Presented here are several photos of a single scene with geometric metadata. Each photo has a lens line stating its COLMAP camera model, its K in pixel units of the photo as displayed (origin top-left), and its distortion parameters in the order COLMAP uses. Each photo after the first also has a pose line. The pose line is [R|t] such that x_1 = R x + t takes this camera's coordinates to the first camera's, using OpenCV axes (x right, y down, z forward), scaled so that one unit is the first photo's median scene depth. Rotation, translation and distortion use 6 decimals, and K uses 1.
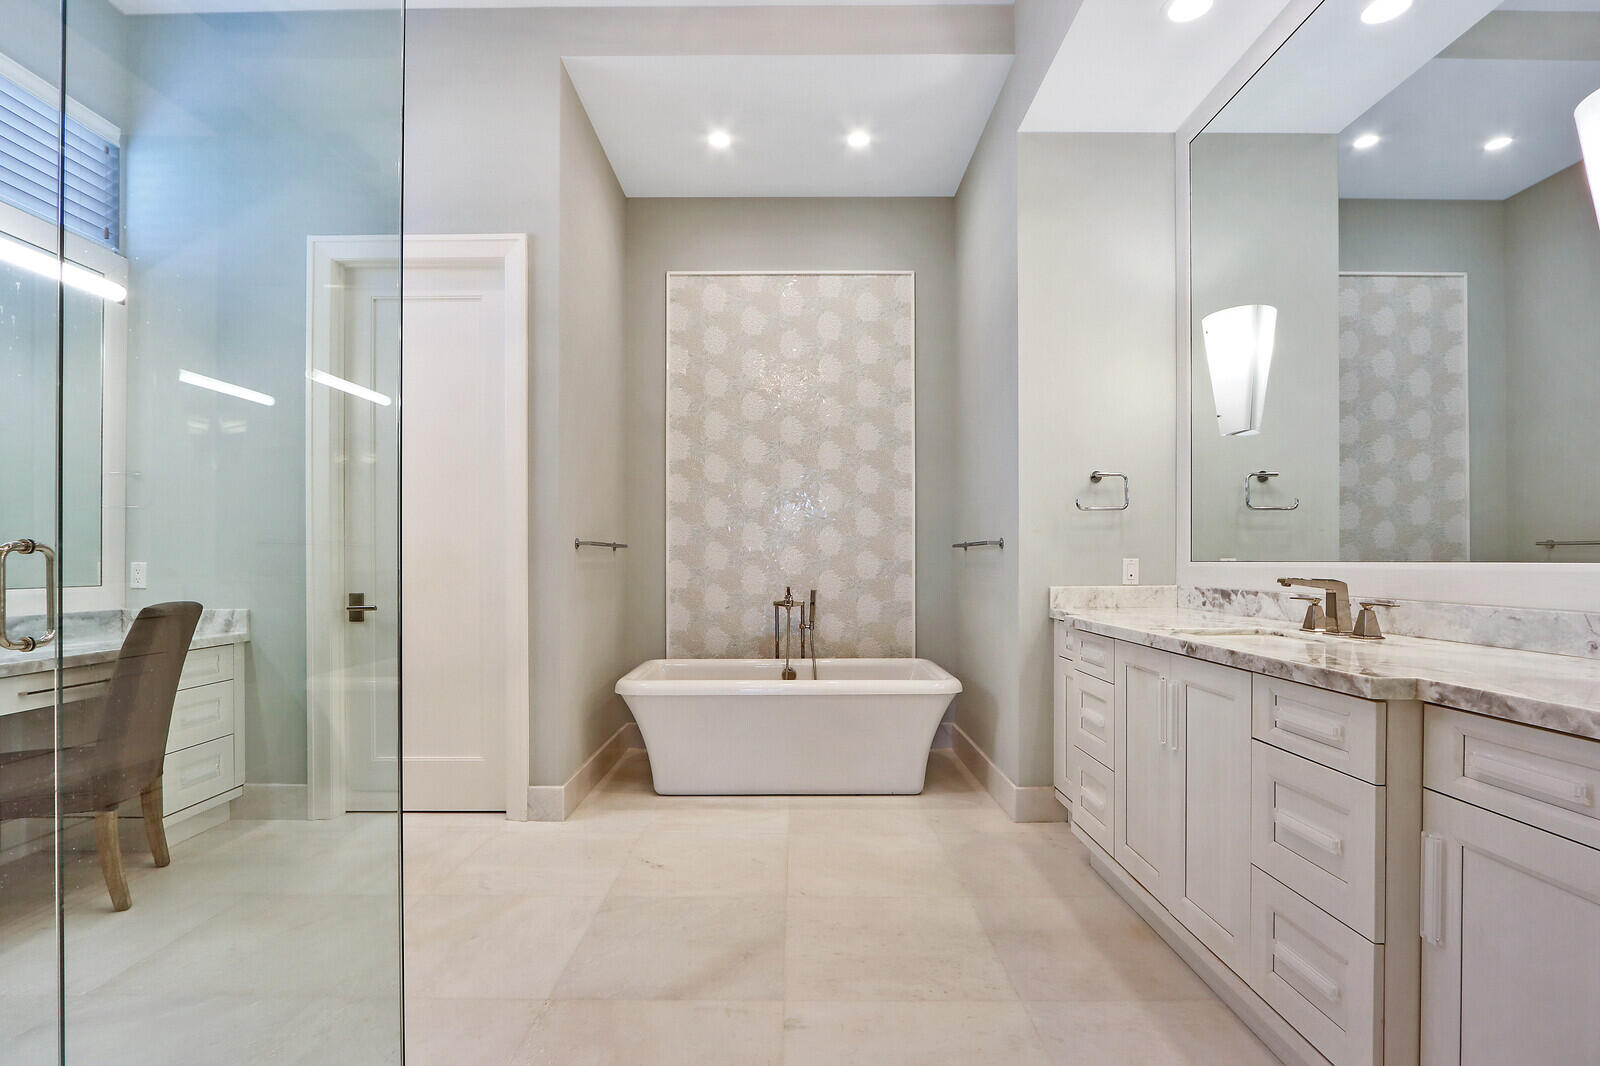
lens RADIAL K [[775.3, 0, 799.2], [0, 775.3, 568.5], [0, 0, 1]] dist [-0.020588, 0.000656]
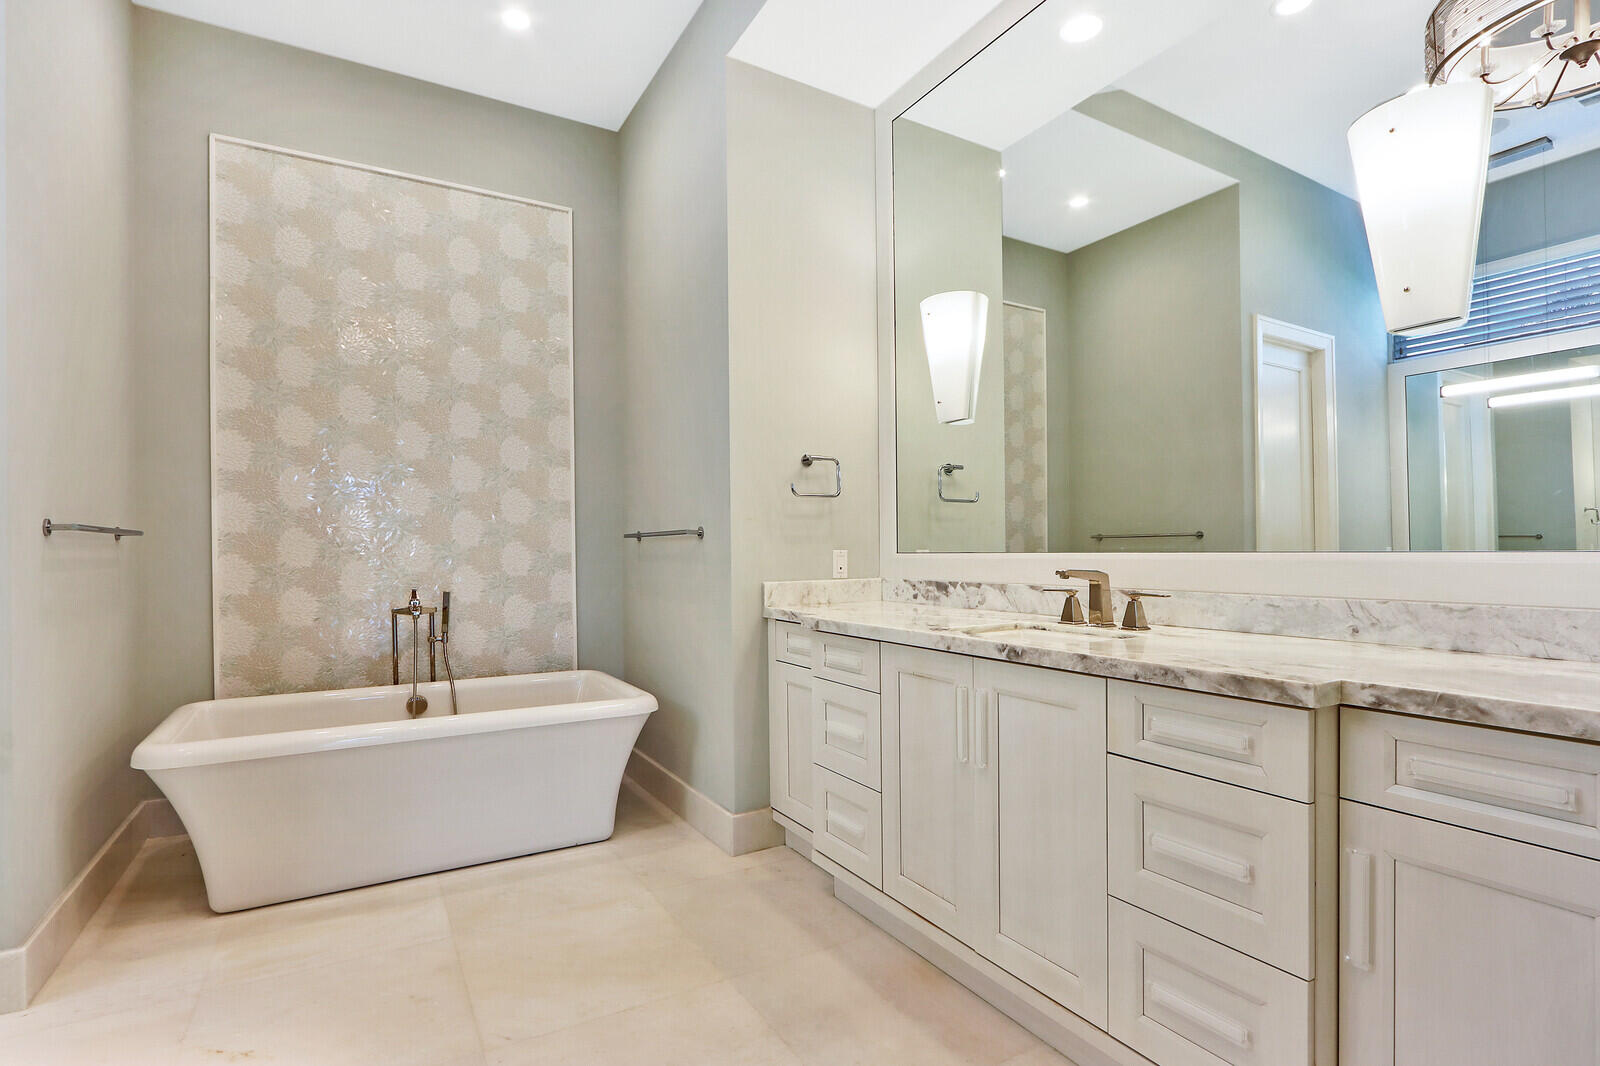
lens RADIAL K [[769.8, 0, 798.7], [0, 769.8, 562.1], [0, 0, 1]] dist [-0.026898, 0.006043]
pose [[0.865284, -0.009681, 0.501189, -0.080679], [0.008972, 0.999952, 0.003826, -0.002317], [-0.501202, 0.001186, 0.865330, 0.218767]]
